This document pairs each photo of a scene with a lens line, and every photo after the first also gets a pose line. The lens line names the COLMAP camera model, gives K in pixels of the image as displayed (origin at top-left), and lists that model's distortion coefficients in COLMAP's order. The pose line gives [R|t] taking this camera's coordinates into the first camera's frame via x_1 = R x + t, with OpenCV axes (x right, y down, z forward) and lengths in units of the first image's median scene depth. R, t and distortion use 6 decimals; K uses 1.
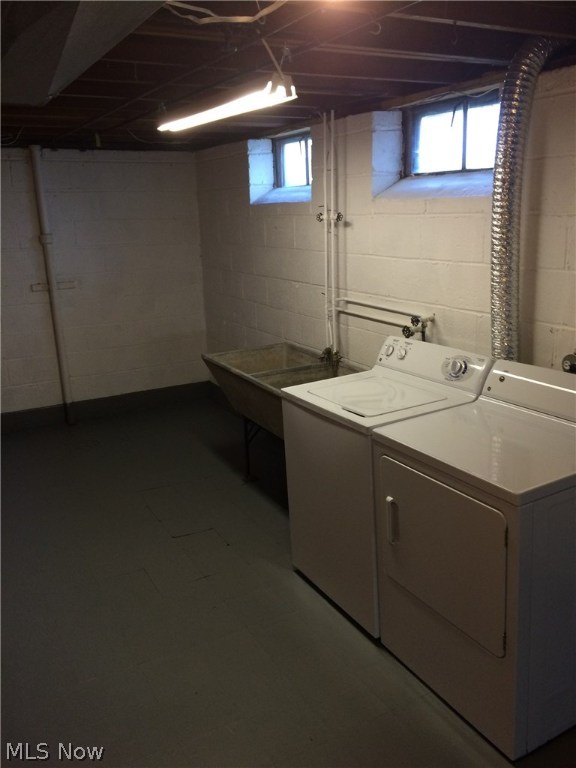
lens RADIAL K [[653.5, 0, 289.9], [0, 653.5, 383.5], [0, 0, 1]] dist [0.039945, -0.056457]
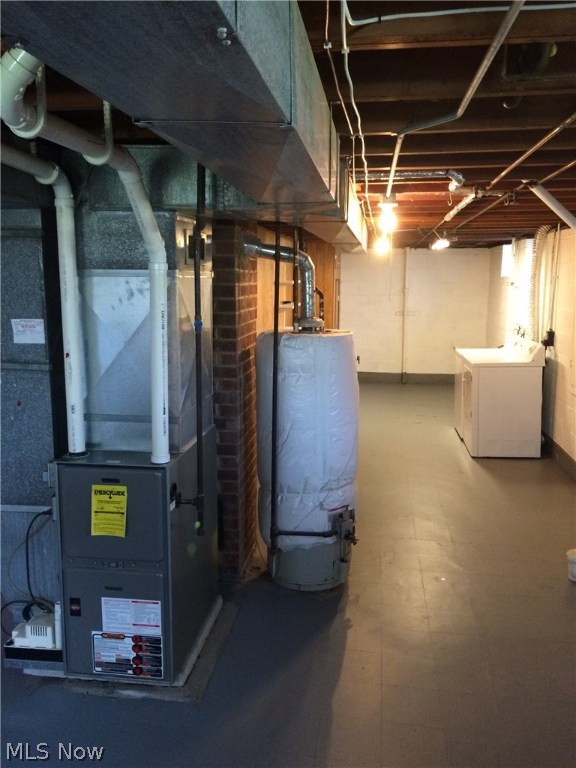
lens RADIAL K [[653.5, 0, 288.3], [0, 653.5, 383.4], [0, 0, 1]] dist [0.039945, -0.056457]
pose [[0.791972, 0.121042, -0.598439, 0.603770], [-0.181725, 0.982461, -0.041779, 0.219950], [0.582887, 0.141839, 0.800078, -0.821482]]
